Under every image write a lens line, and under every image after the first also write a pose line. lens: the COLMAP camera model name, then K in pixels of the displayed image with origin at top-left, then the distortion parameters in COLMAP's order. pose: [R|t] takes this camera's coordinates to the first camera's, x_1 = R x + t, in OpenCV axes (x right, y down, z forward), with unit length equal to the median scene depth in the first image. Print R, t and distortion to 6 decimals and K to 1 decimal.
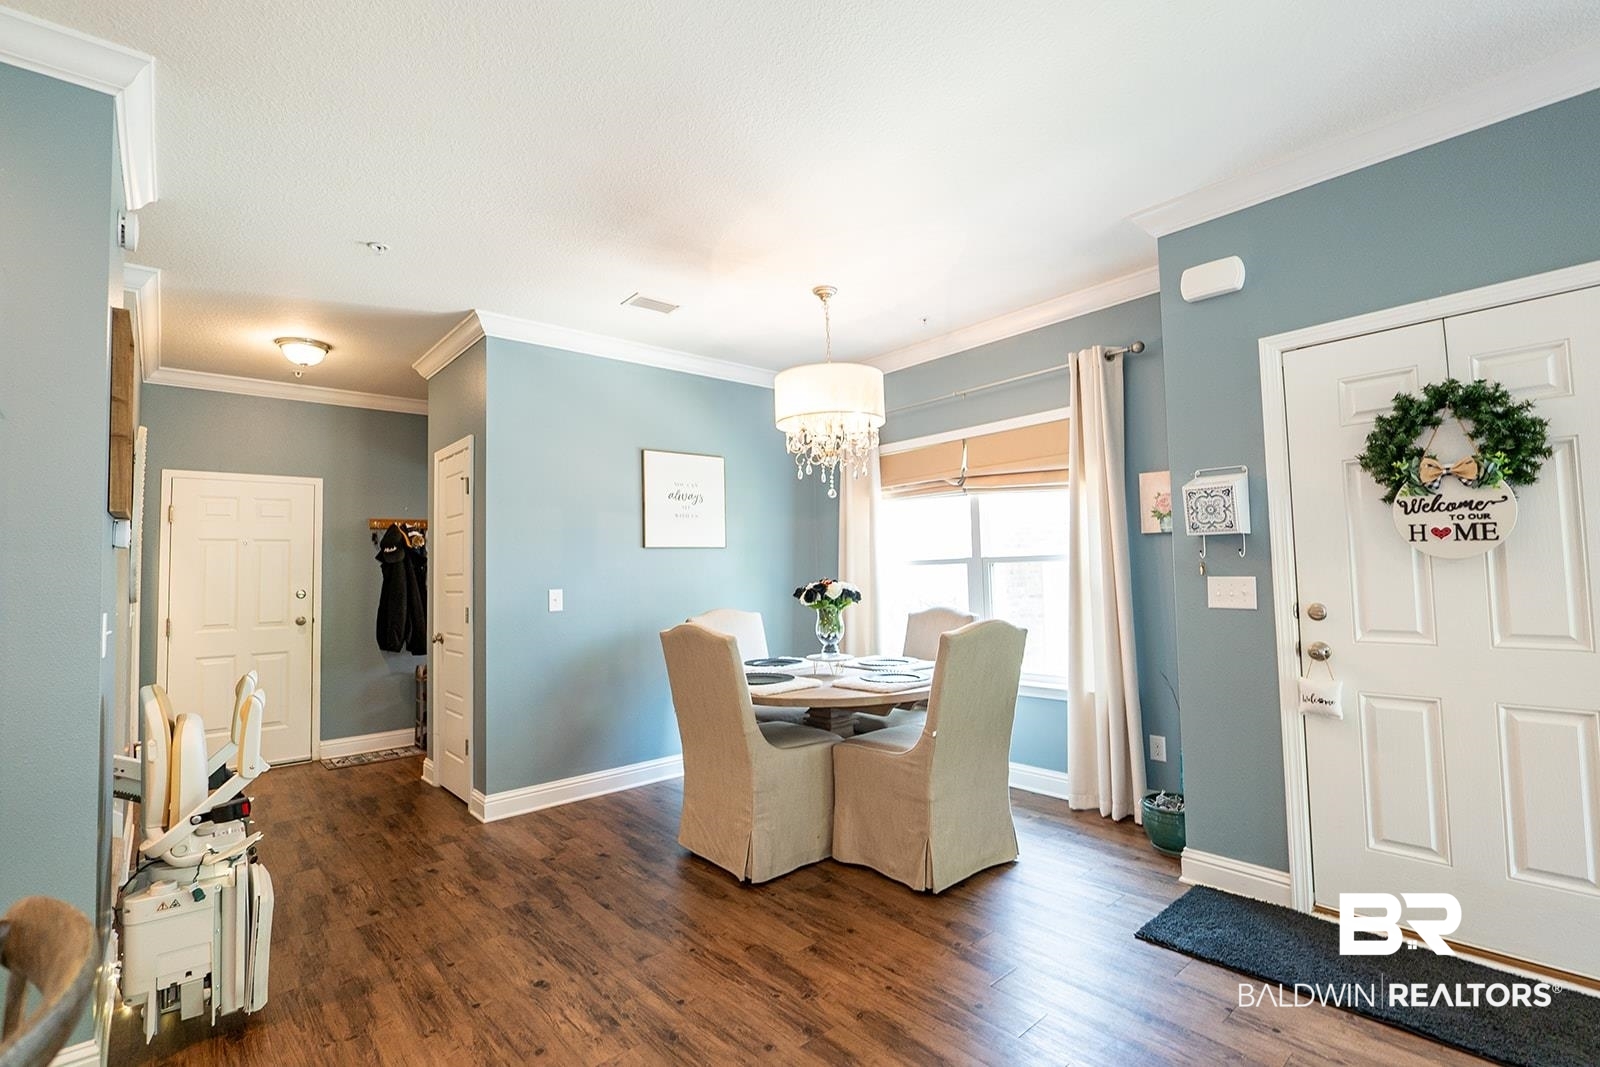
lens RADIAL K [[725.7, 0, 802.6], [0, 725.7, 532.2], [0, 0, 1]] dist [-0.014830, 0.002298]
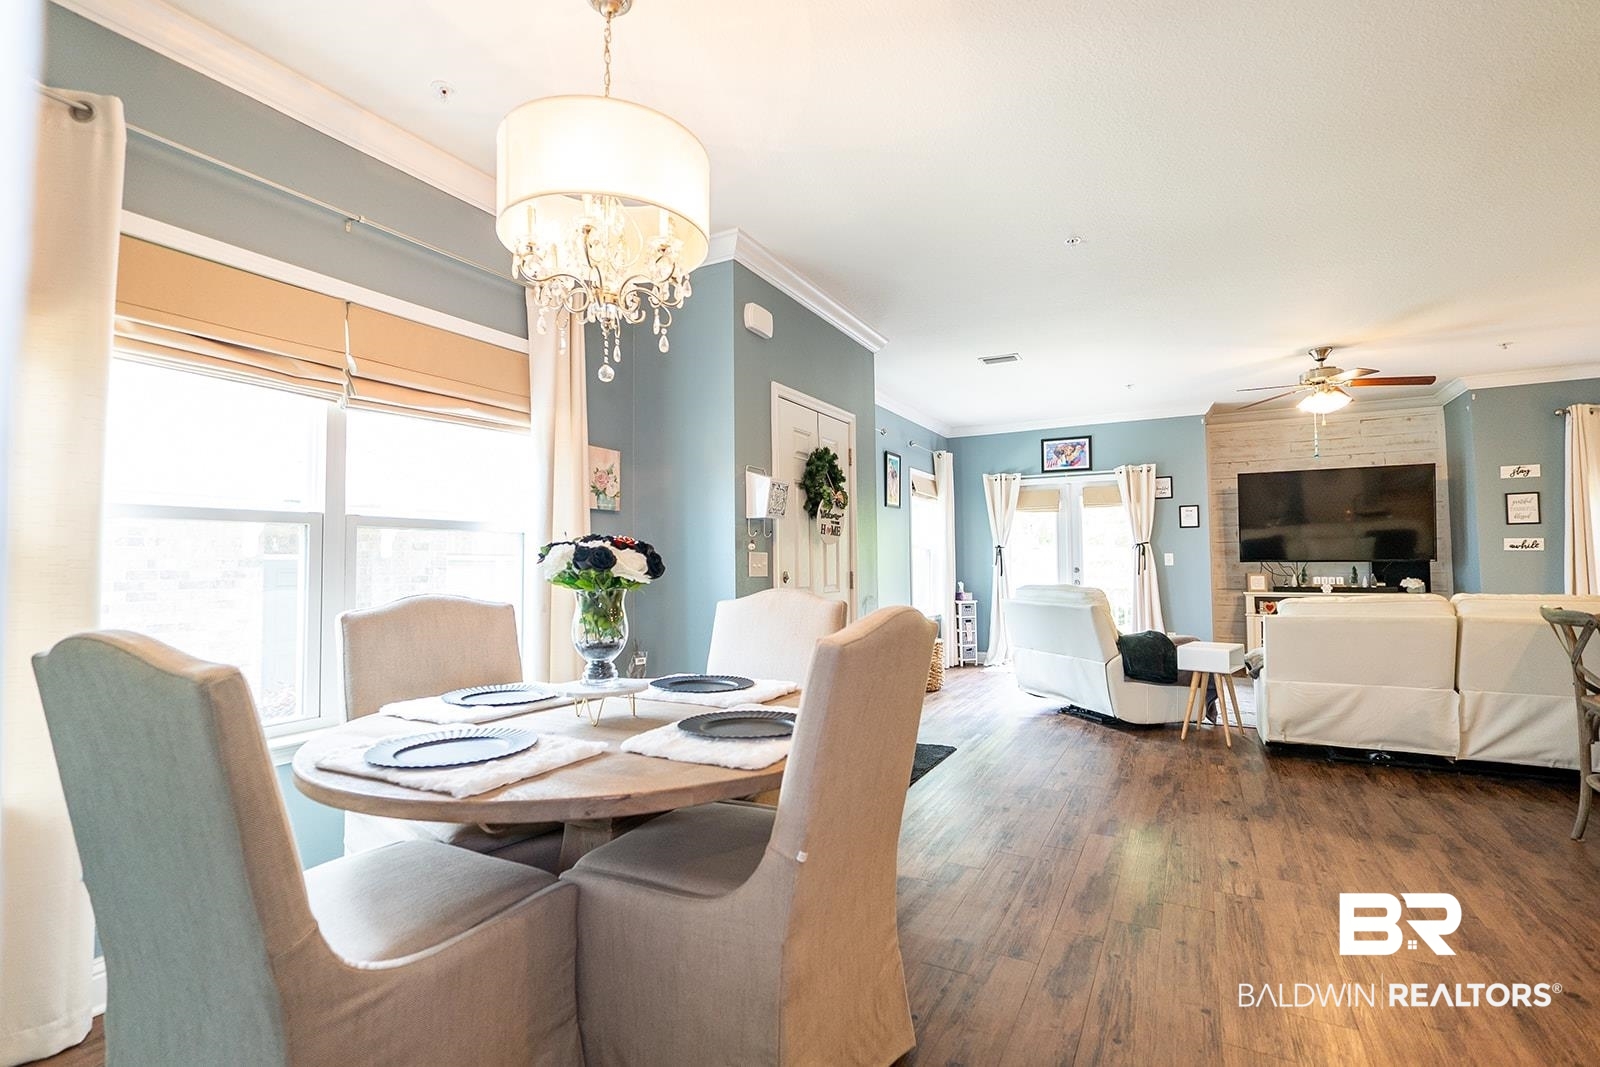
lens RADIAL K [[725.7, 0, 804.7], [0, 725.7, 531.3], [0, 0, 1]] dist [-0.014830, 0.002298]
pose [[-0.347075, 0.068821, 0.935309, -0.570360], [-0.035701, 0.995611, -0.086506, 0.116767], [-0.937158, -0.063416, -0.343094, 1.201494]]
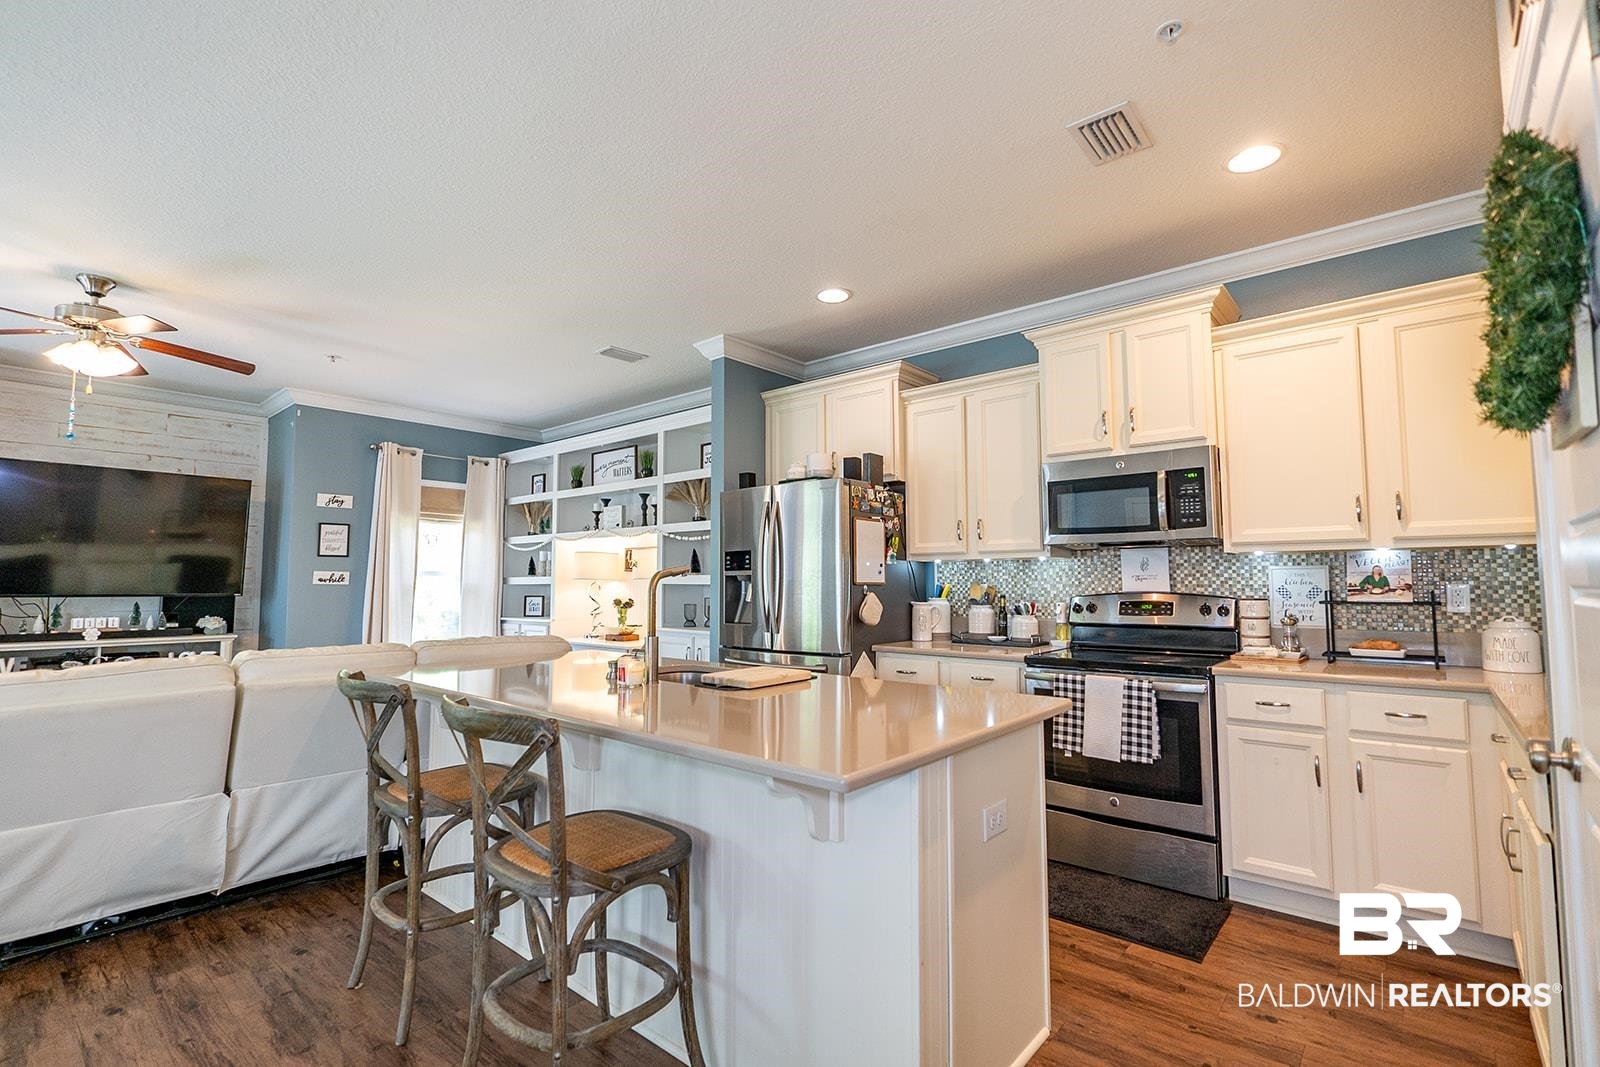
lens RADIAL K [[725.7, 0, 801.2], [0, 725.7, 532.3], [0, 0, 1]] dist [-0.014830, 0.002298]
pose [[-0.989316, 0.015554, -0.144956, -0.354312], [0.033570, 0.991878, -0.122685, 0.066006], [0.141871, -0.126240, -0.981803, 0.710703]]
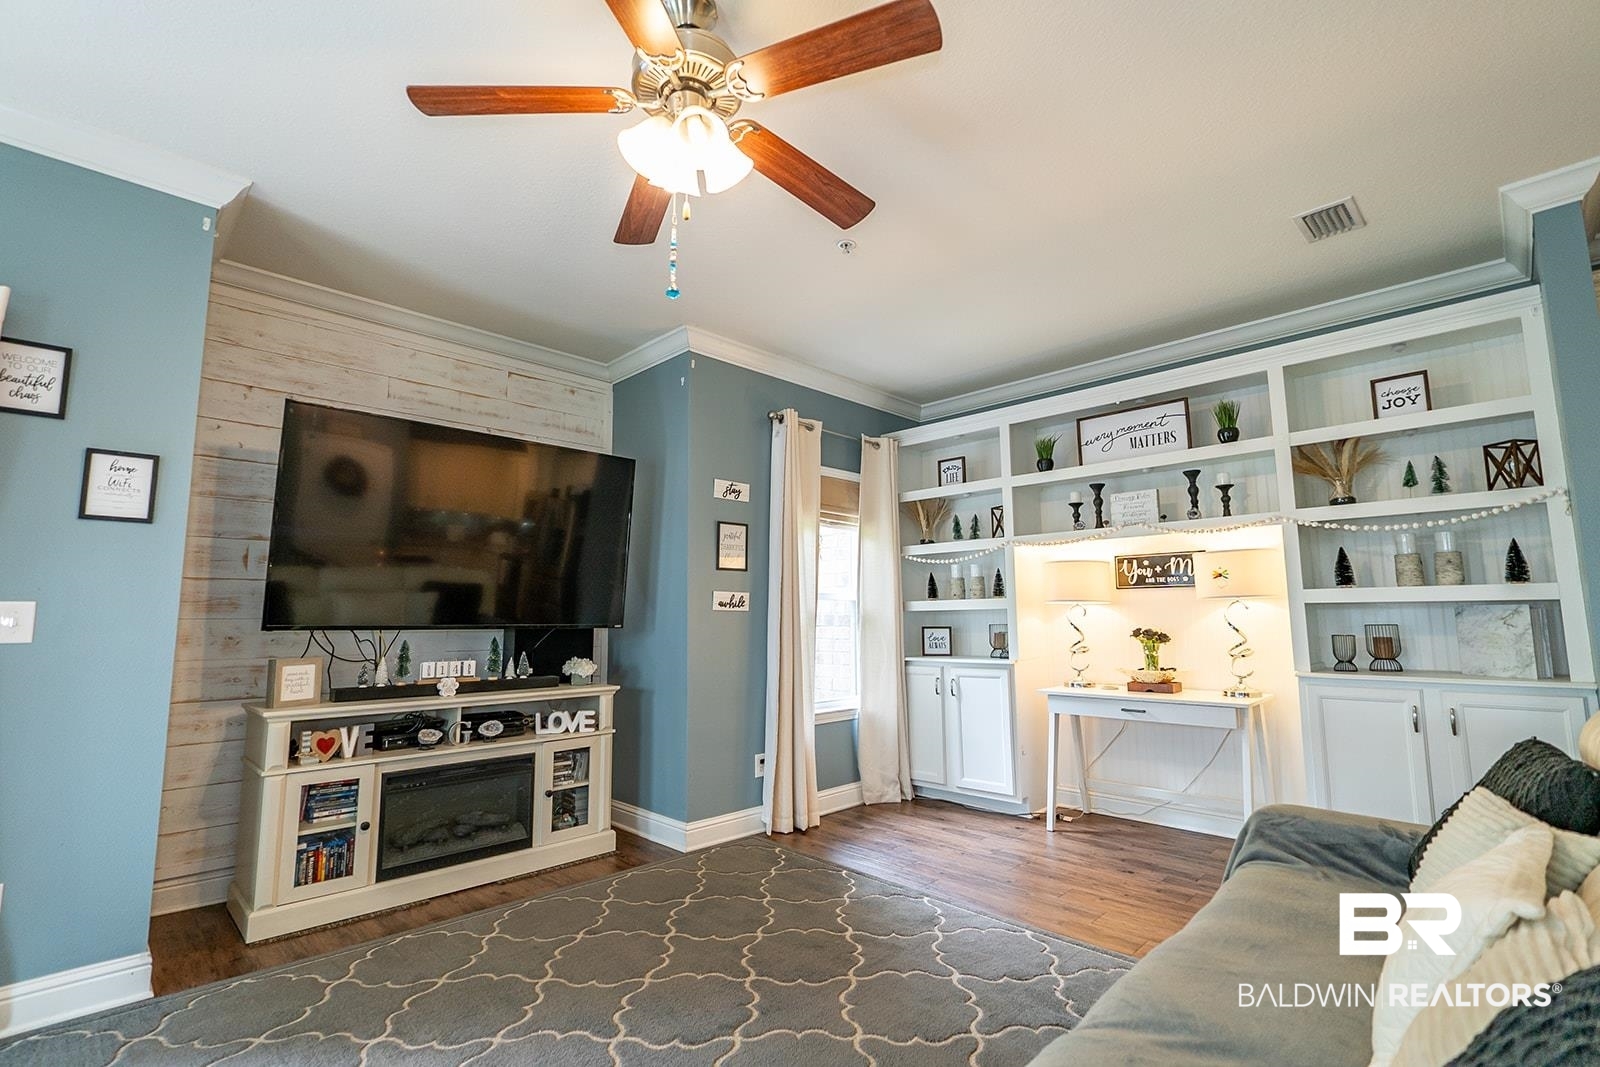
lens RADIAL K [[725.7, 0, 801.3], [0, 725.7, 532.4], [0, 0, 1]] dist [-0.014830, 0.002298]
pose [[-0.997208, 0.024402, -0.070574, 0.526045], [0.036399, 0.984061, -0.174068, 0.023172], [0.065201, -0.176151, -0.982201, 0.009239]]
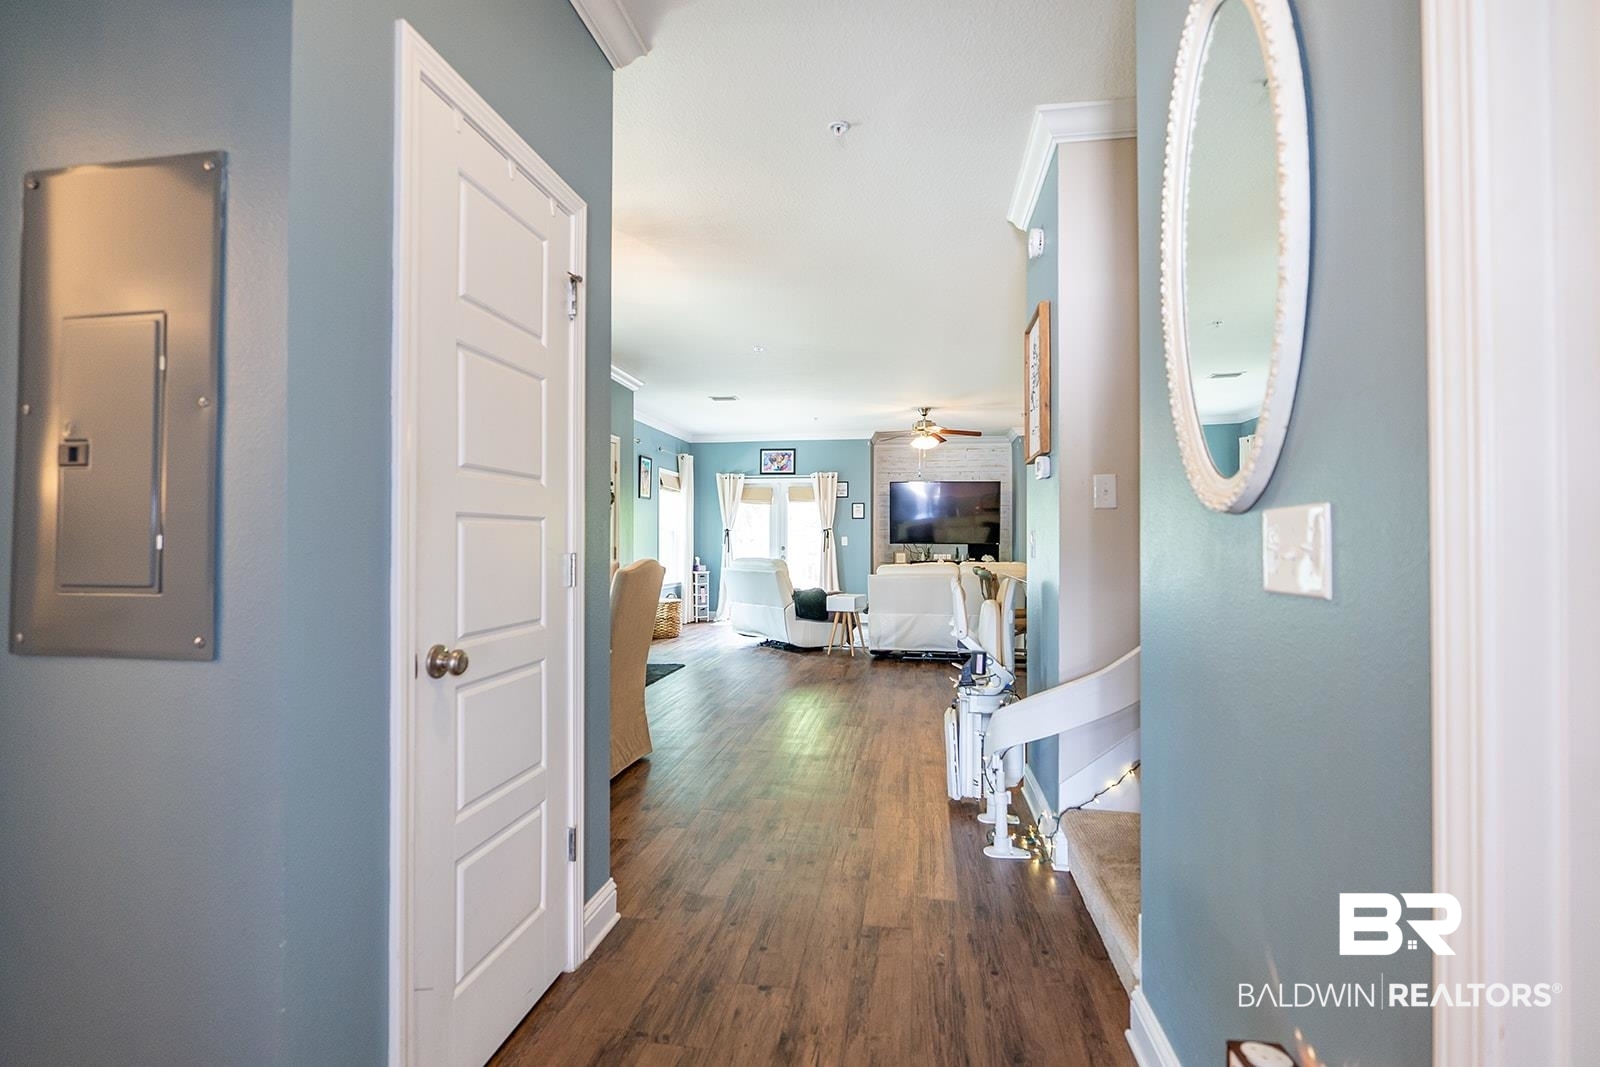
lens RADIAL K [[725.7, 0, 803.2], [0, 725.7, 532.7], [0, 0, 1]] dist [-0.014830, 0.002298]
pose [[-0.639208, 0.032283, 0.768356, -1.192607], [-0.029422, 0.997360, -0.066382, 0.148435], [-0.768471, -0.065038, -0.636570, 1.526871]]
